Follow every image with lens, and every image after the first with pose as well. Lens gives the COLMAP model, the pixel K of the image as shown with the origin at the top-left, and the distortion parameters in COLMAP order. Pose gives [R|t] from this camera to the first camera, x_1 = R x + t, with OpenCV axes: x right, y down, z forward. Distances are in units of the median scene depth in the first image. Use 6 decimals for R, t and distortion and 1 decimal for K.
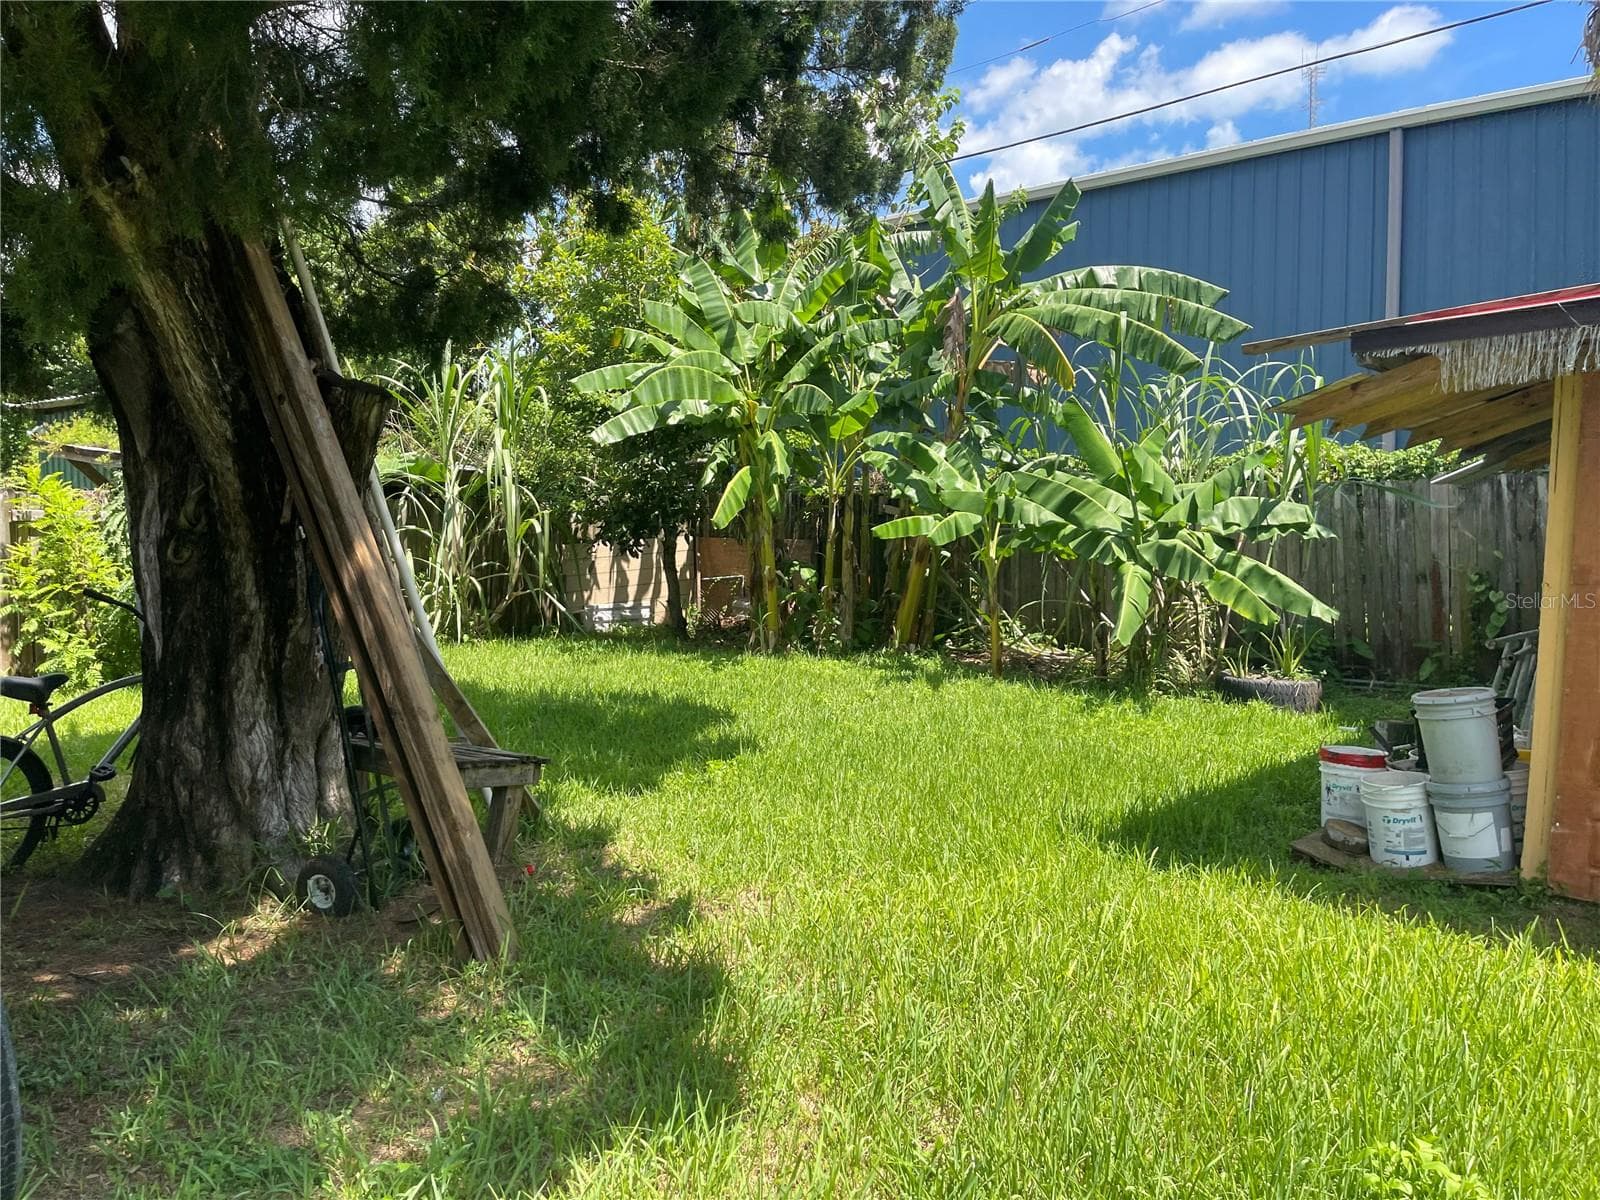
lens RADIAL K [[1149.8, 0, 800.6], [0, 1149.8, 600.0], [0, 0, 1]] dist [0.056859, -0.062147]
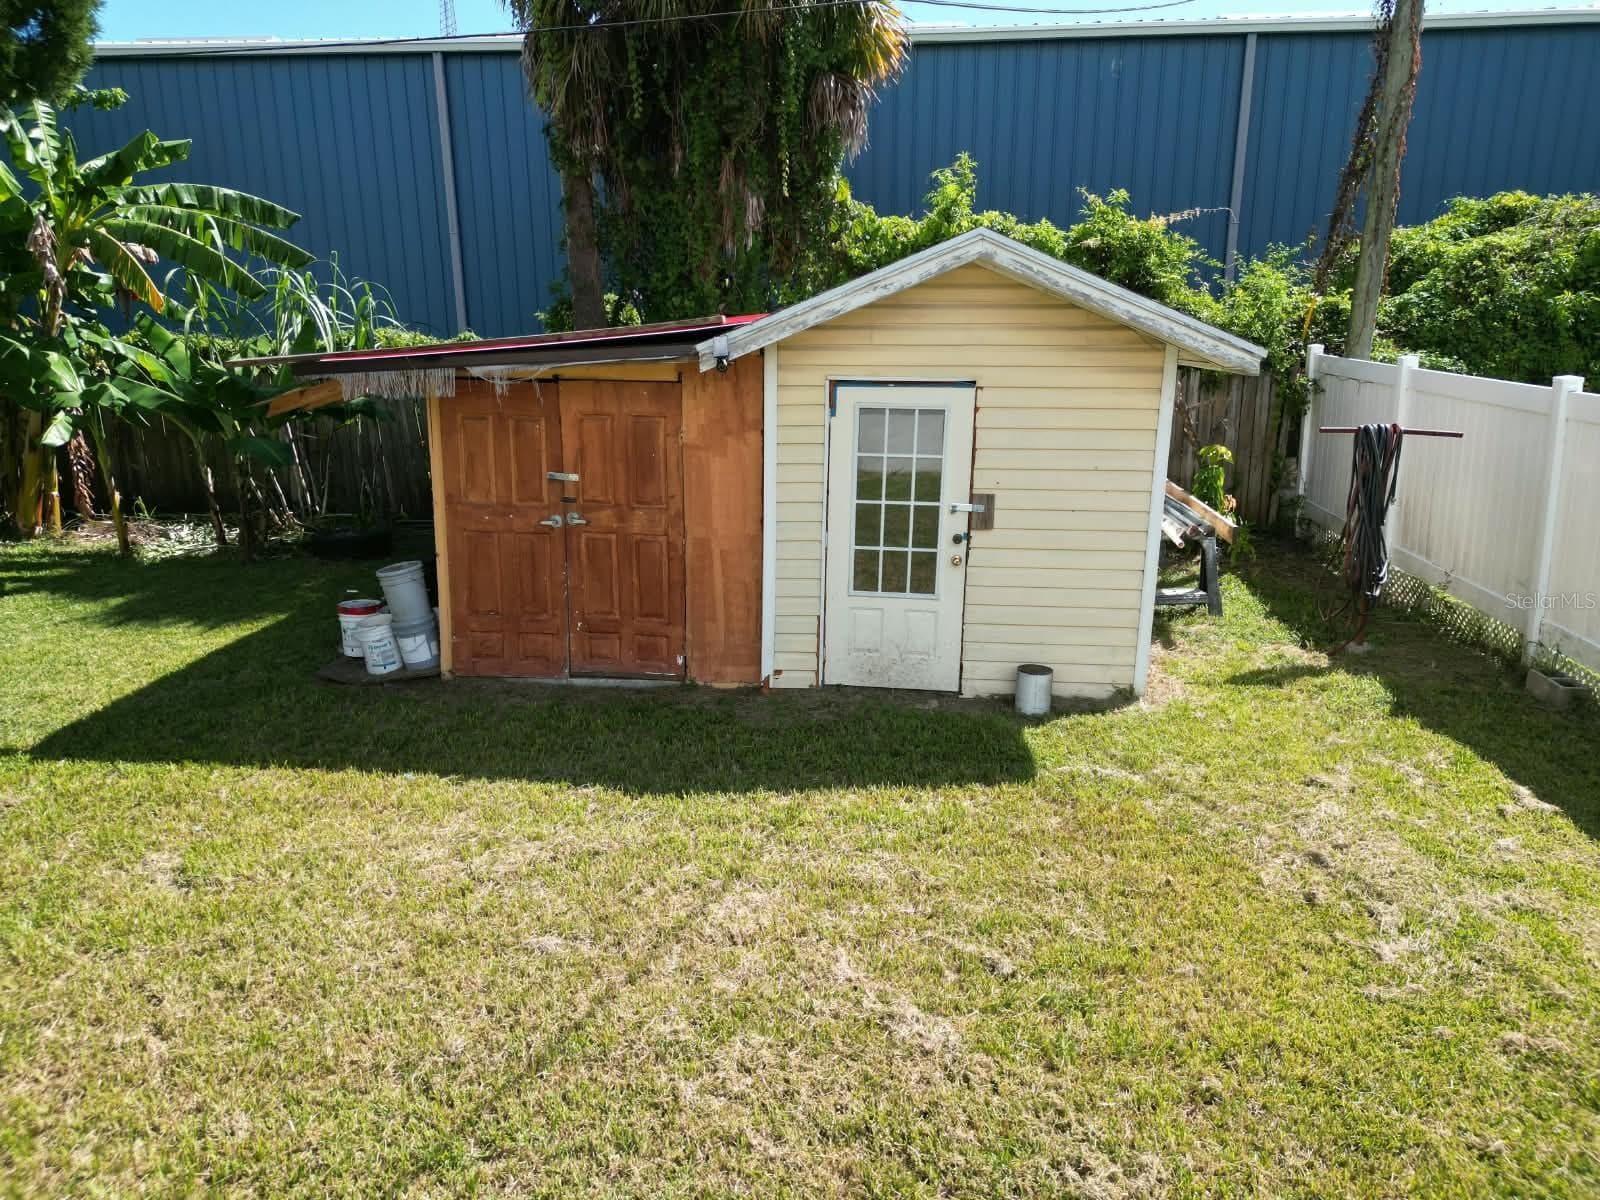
lens RADIAL K [[1149.8, 0, 796.8], [0, 1149.8, 601.7], [0, 0, 1]] dist [0.056859, -0.062147]
pose [[0.807208, -0.152895, 0.570121, 0.046493], [0.049298, 0.979958, 0.193005, -0.108542], [-0.588205, -0.127689, 0.798568, -0.439597]]
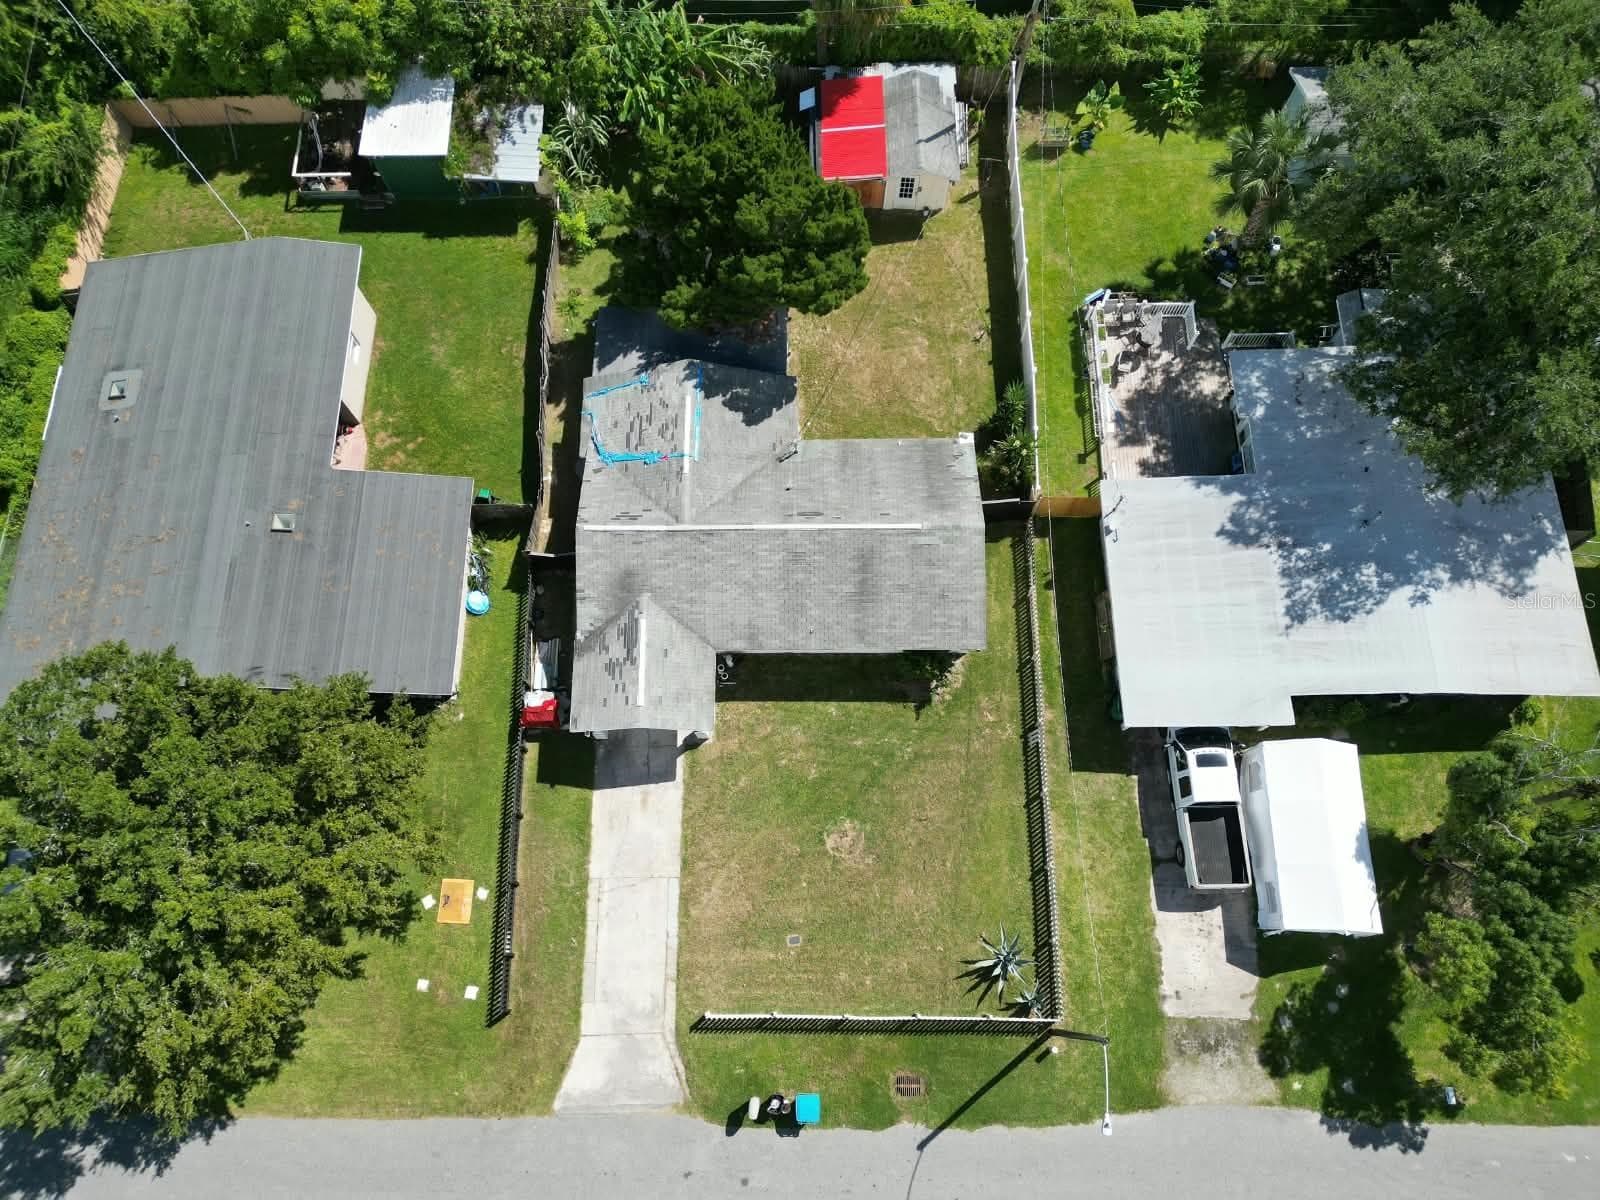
lens RADIAL K [[1149.8, 0, 803.0], [0, 1149.8, 594.2], [0, 0, 1]] dist [0.056859, -0.062147]
pose [[0.775186, -0.599371, 0.199604, -2.423265], [0.066646, 0.391790, 0.917638, -5.133234], [-0.628208, -0.698037, 0.343656, -3.150025]]
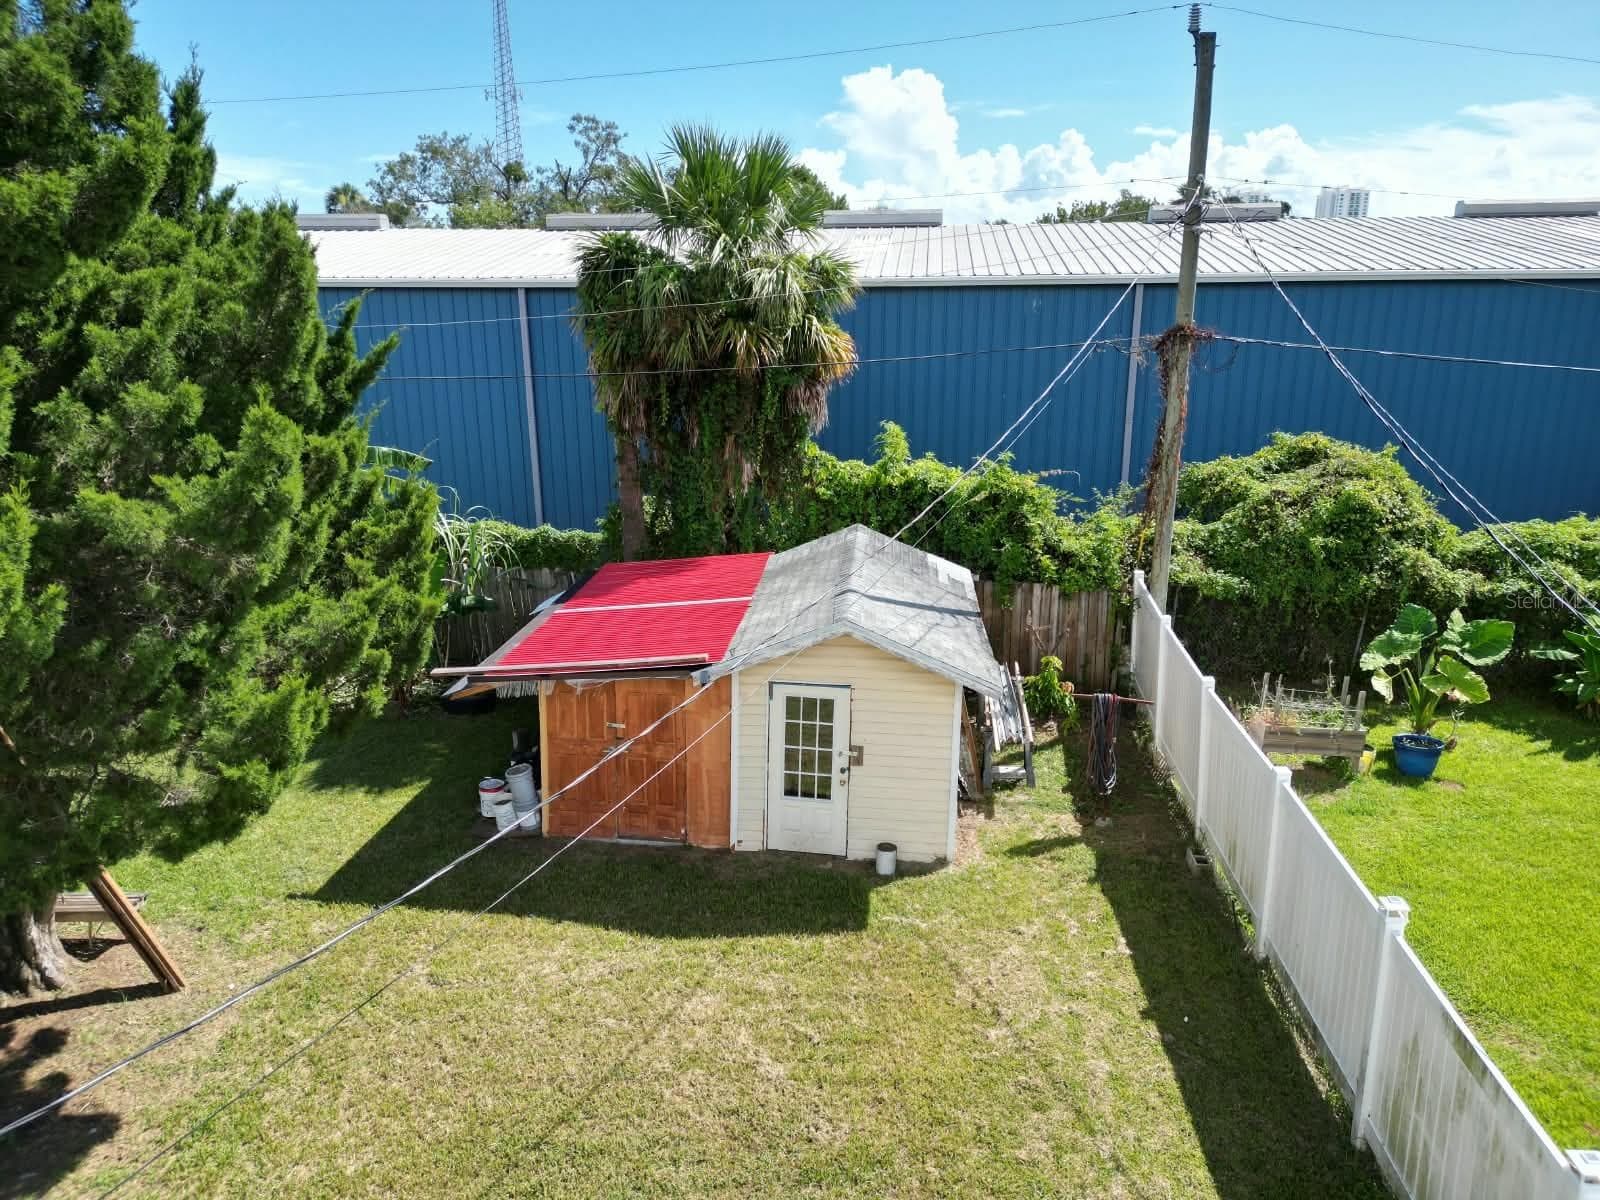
lens RADIAL K [[1149.8, 0, 794.1], [0, 1149.8, 595.1], [0, 0, 1]] dist [0.056859, -0.062147]
pose [[0.830015, -0.148180, 0.537697, -0.215080], [0.045634, 0.978872, 0.199318, -0.573881], [-0.555871, -0.140900, 0.819240, -1.060897]]
